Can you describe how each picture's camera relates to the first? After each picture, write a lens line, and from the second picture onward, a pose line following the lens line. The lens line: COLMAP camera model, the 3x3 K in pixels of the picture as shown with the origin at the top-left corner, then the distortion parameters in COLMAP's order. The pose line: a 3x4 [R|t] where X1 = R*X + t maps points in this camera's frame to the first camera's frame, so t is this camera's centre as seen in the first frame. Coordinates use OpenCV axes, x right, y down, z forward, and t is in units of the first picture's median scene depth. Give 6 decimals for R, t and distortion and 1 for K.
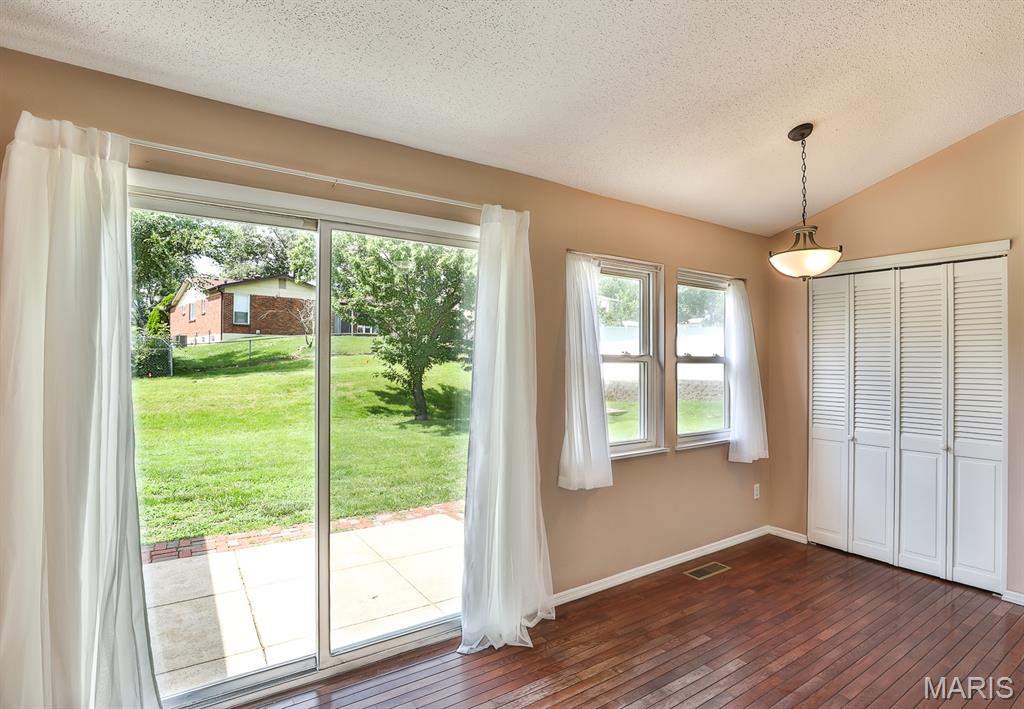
lens RADIAL K [[501.8, 0, 511.1], [0, 501.8, 356.4], [0, 0, 1]] dist [-0.016994, 0.000947]
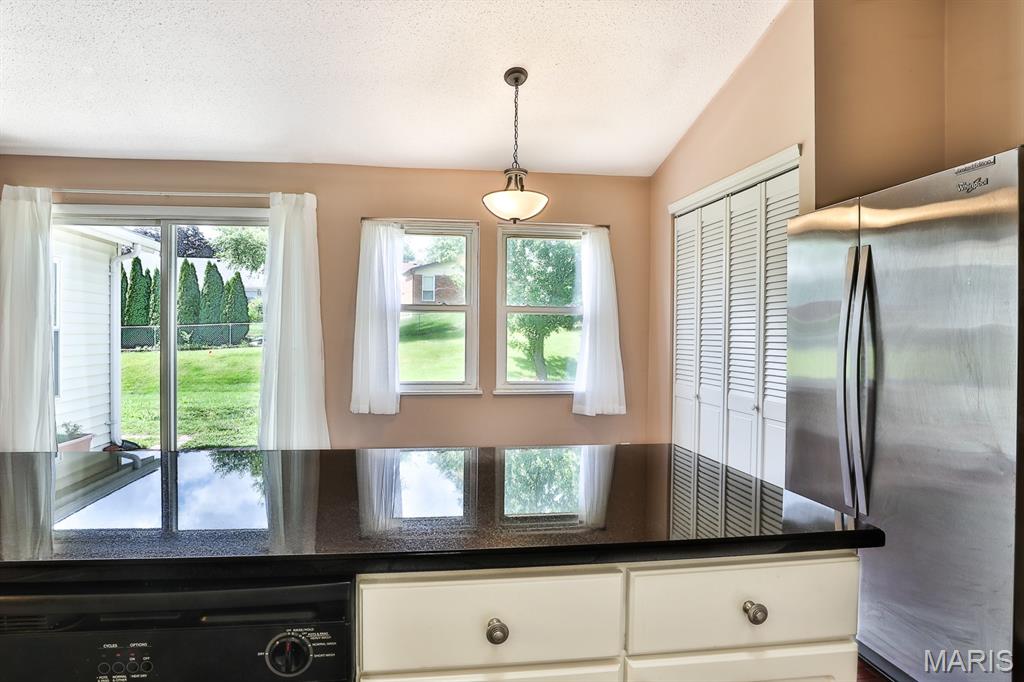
lens RADIAL K [[512.7, 0, 510.1], [0, 512.7, 341.8], [0, 0, 1]] dist [-0.021583, 0.003208]
pose [[0.885825, 0.006630, -0.463972, 0.890790], [0.001004, 0.999868, 0.016204, 0.059794], [0.464018, -0.014819, 0.885702, 0.056368]]
